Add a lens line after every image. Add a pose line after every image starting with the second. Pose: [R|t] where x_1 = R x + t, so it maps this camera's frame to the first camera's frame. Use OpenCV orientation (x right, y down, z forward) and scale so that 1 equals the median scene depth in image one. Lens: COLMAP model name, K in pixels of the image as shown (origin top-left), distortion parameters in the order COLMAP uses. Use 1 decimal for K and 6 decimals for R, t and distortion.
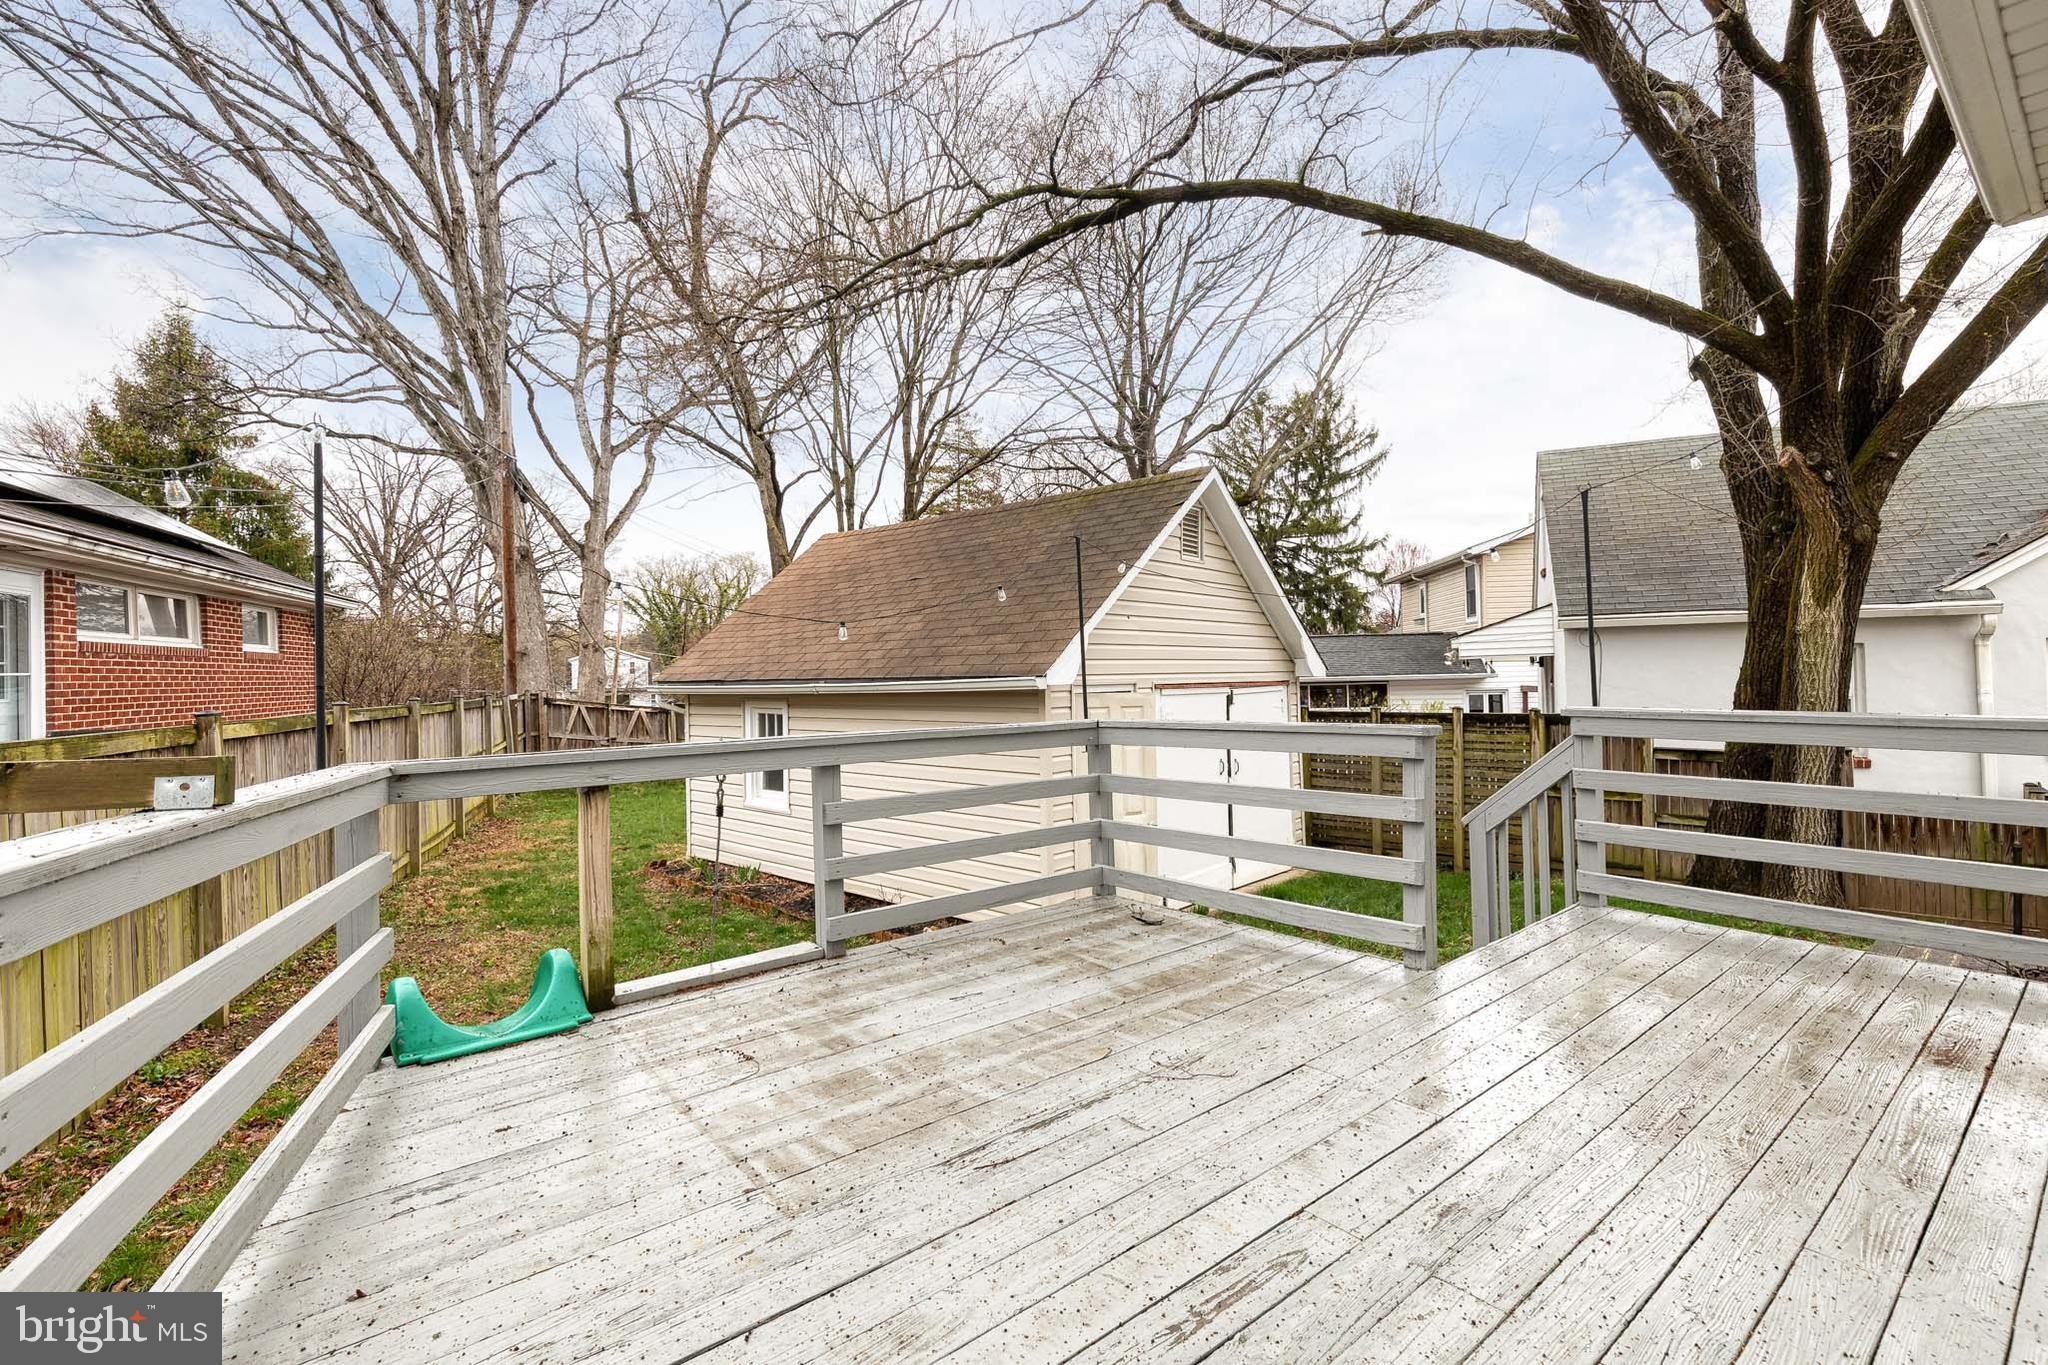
lens RADIAL K [[929.2, 0, 1025.5], [0, 929.2, 665.8], [0, 0, 1]] dist [0.006857, -0.000531]
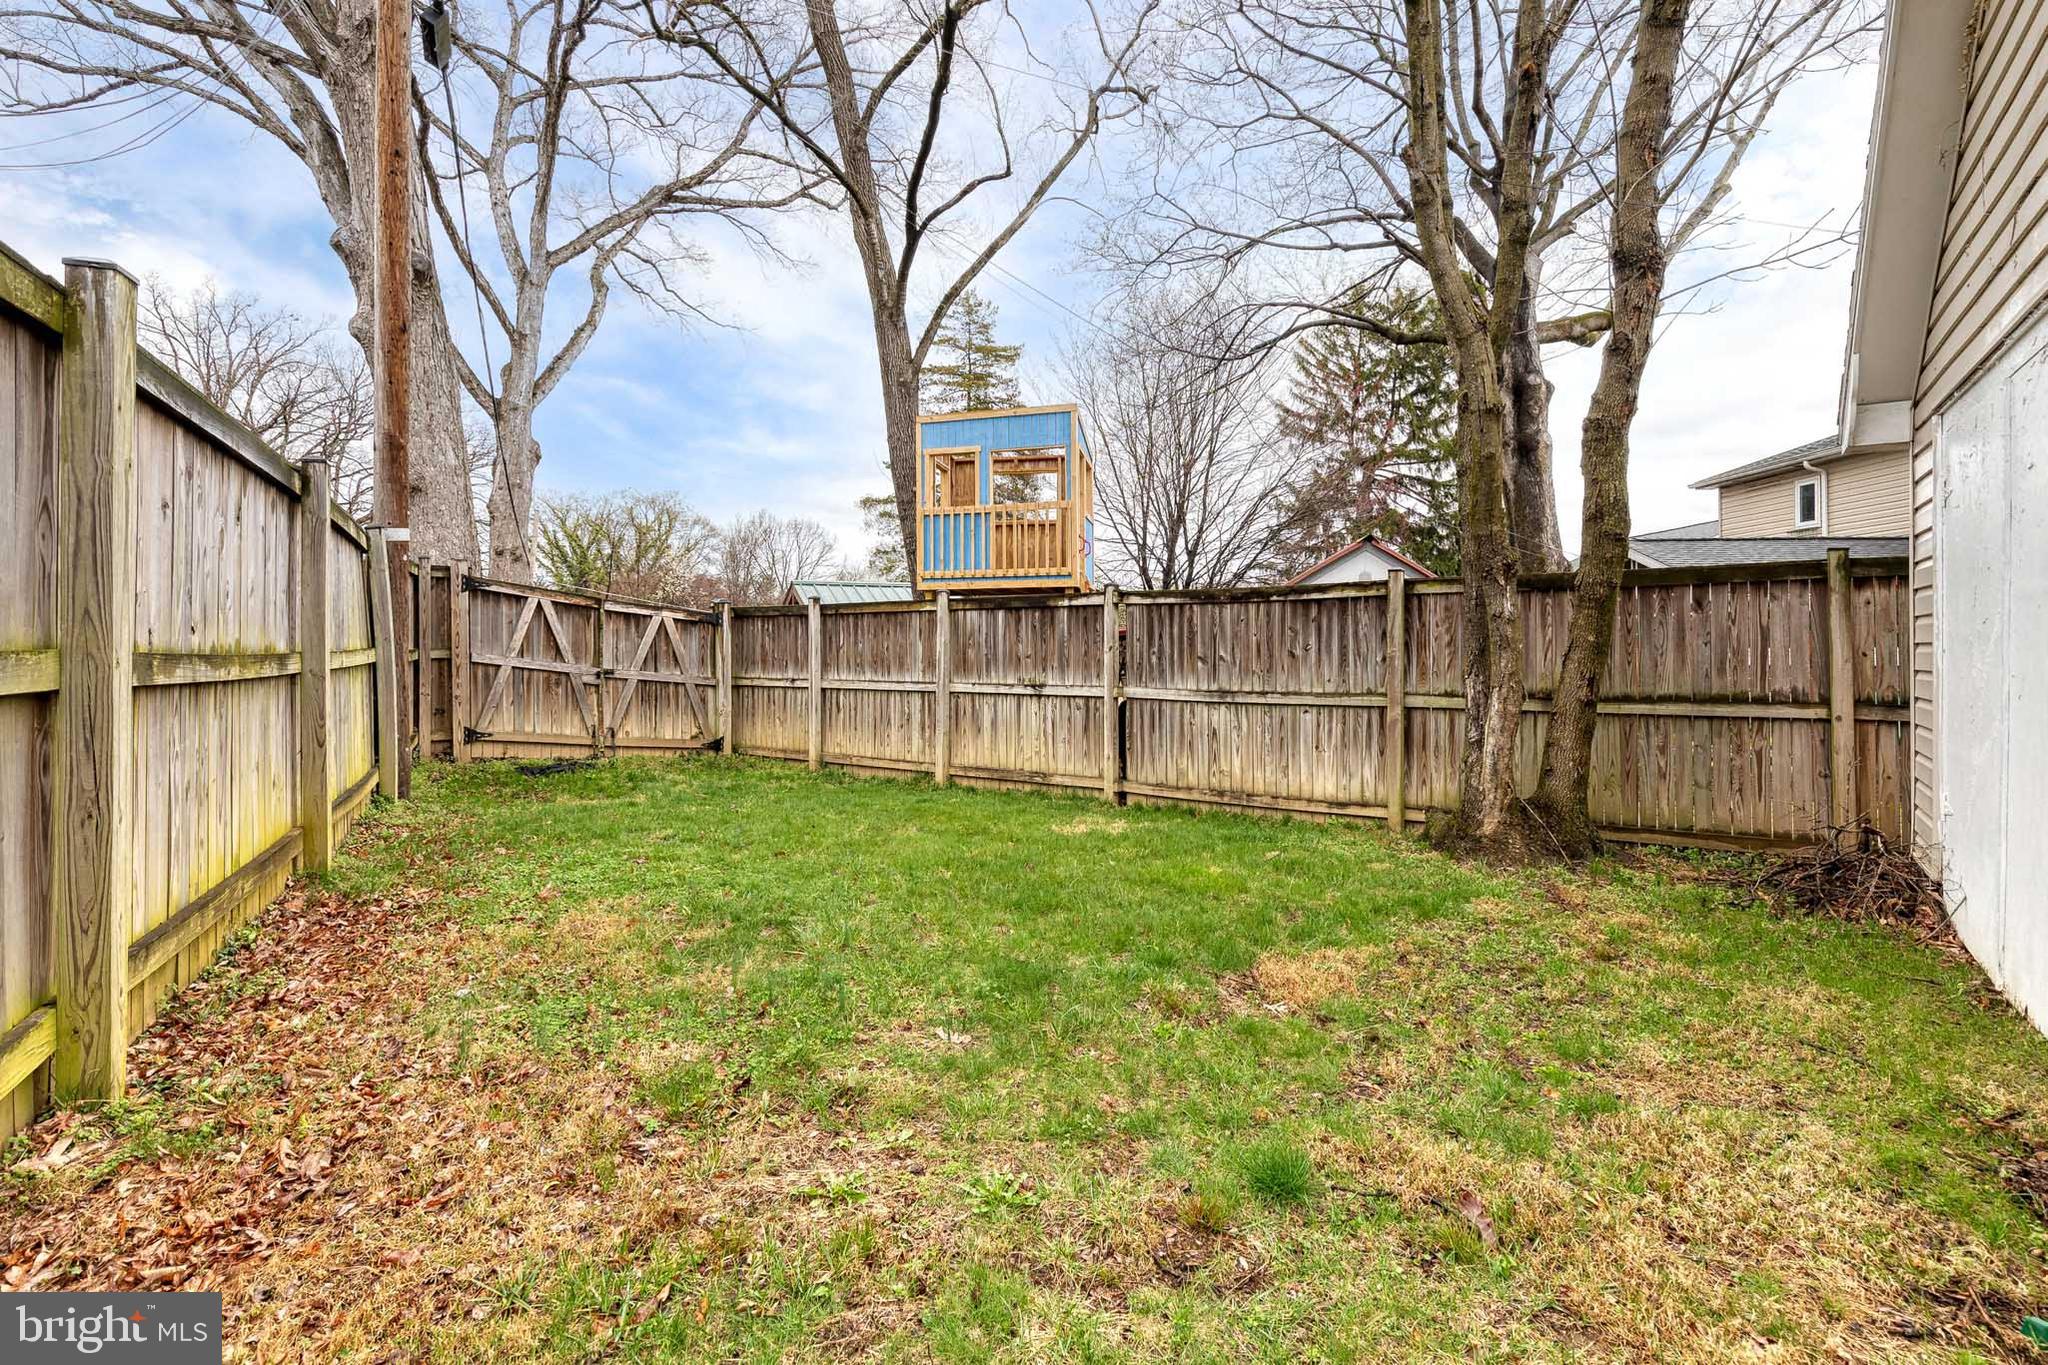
lens RADIAL K [[929.2, 0, 1009.7], [0, 929.2, 642.6], [0, 0, 1]] dist [0.006857, -0.000531]
pose [[0.995427, 0.019300, 0.093554, -0.173396], [-0.019225, 0.999814, -0.001707, 0.037262], [-0.093569, -0.000099, 0.995613, 0.308674]]
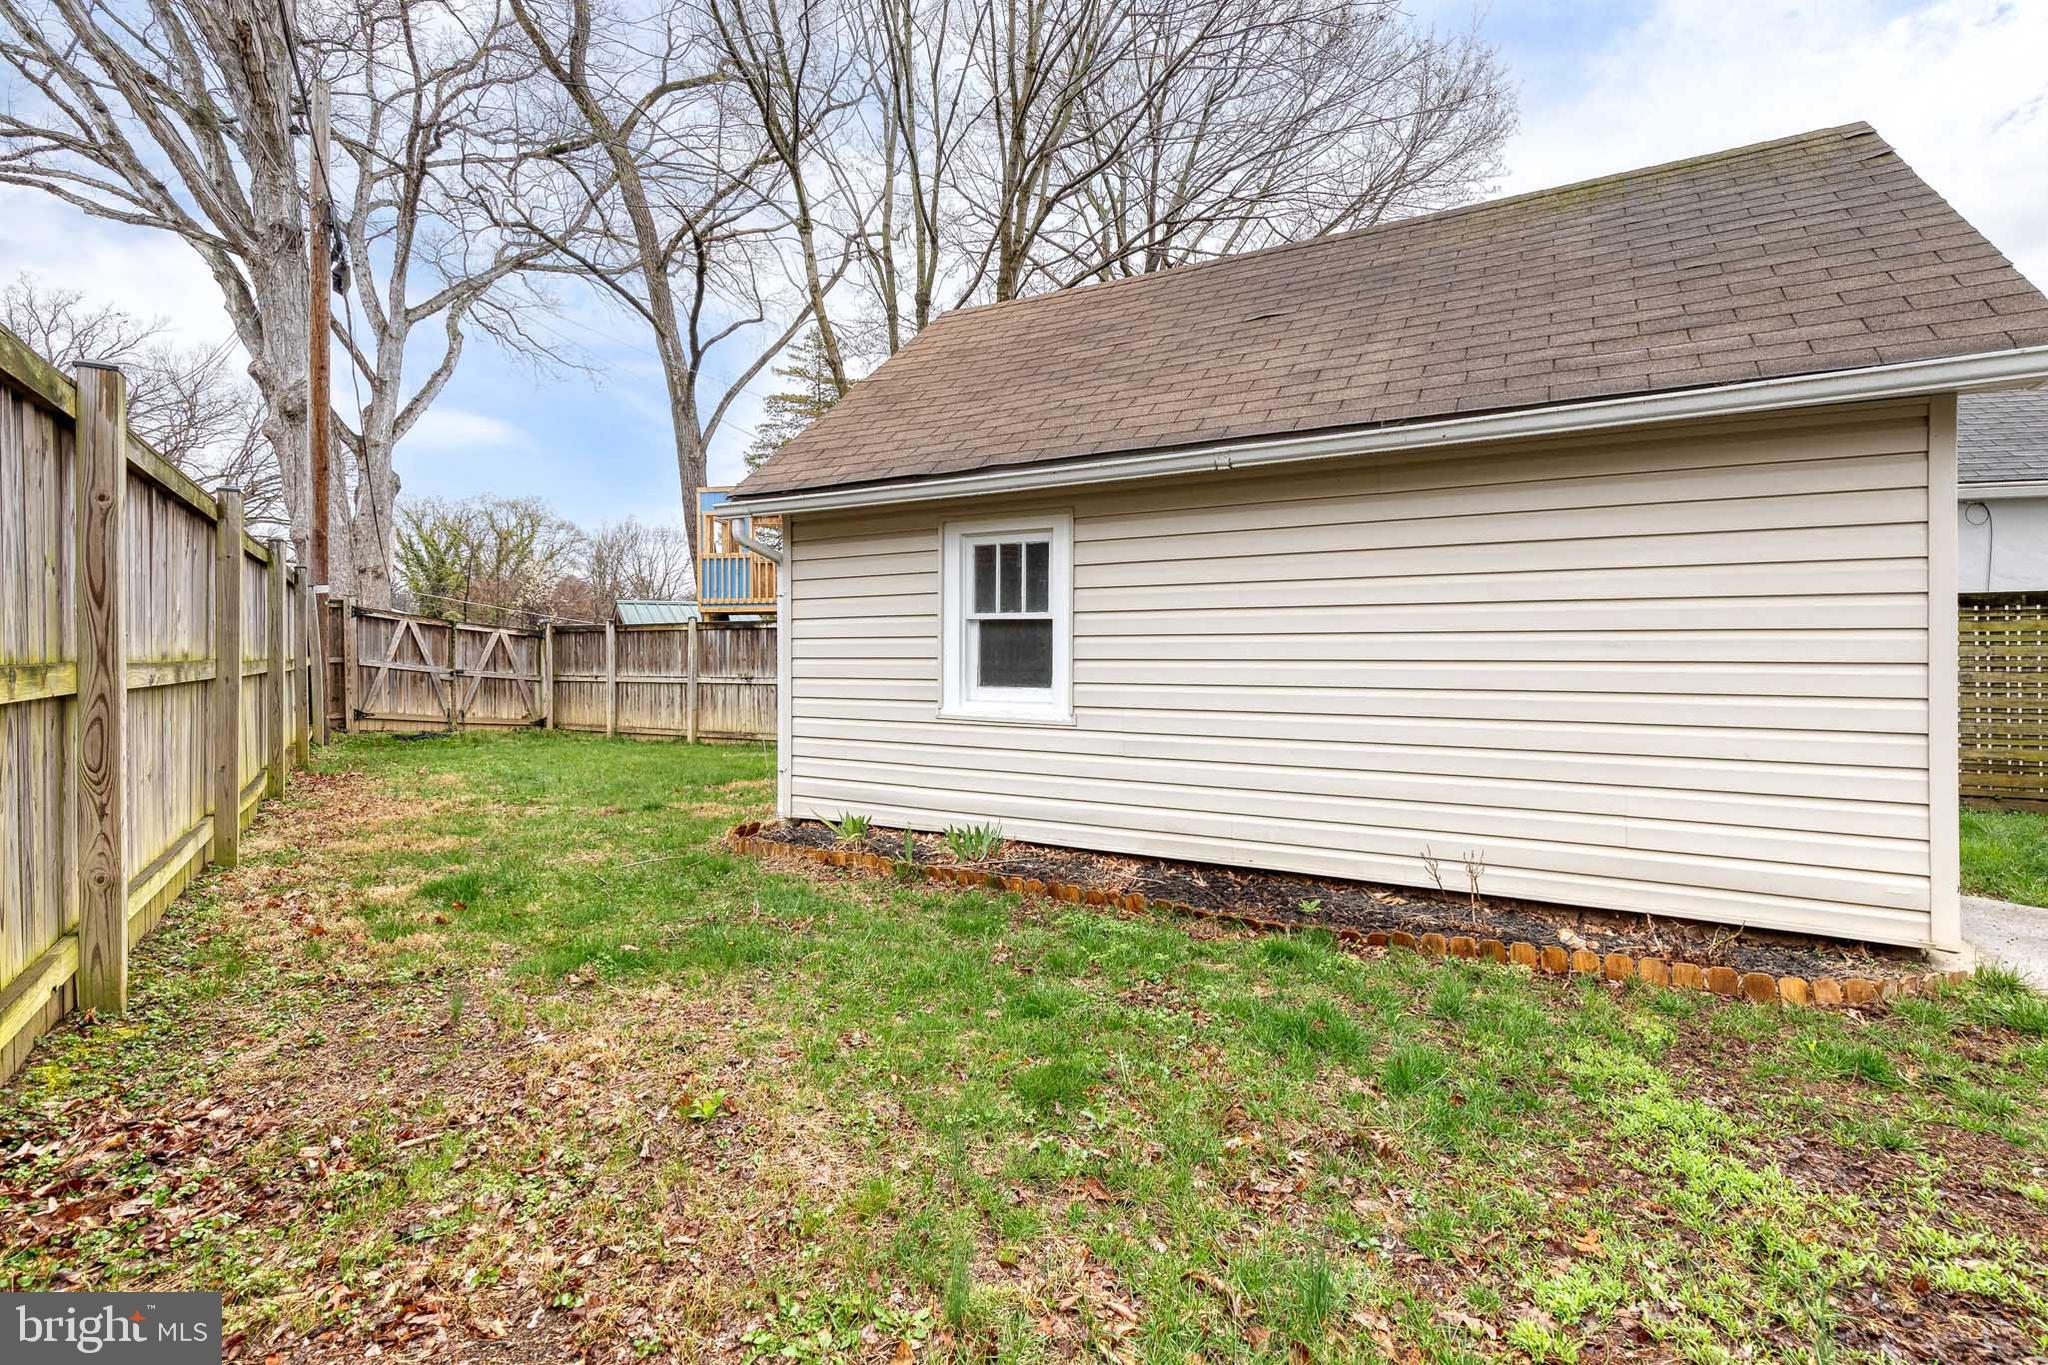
lens RADIAL K [[929.2, 0, 1025.6], [0, 929.2, 645.7], [0, 0, 1]] dist [0.006857, -0.000531]
pose [[0.974790, 0.016263, 0.222533, -0.115036], [-0.016073, 0.999867, -0.002666, 0.033617], [-0.222546, -0.000978, 0.974922, 0.141778]]
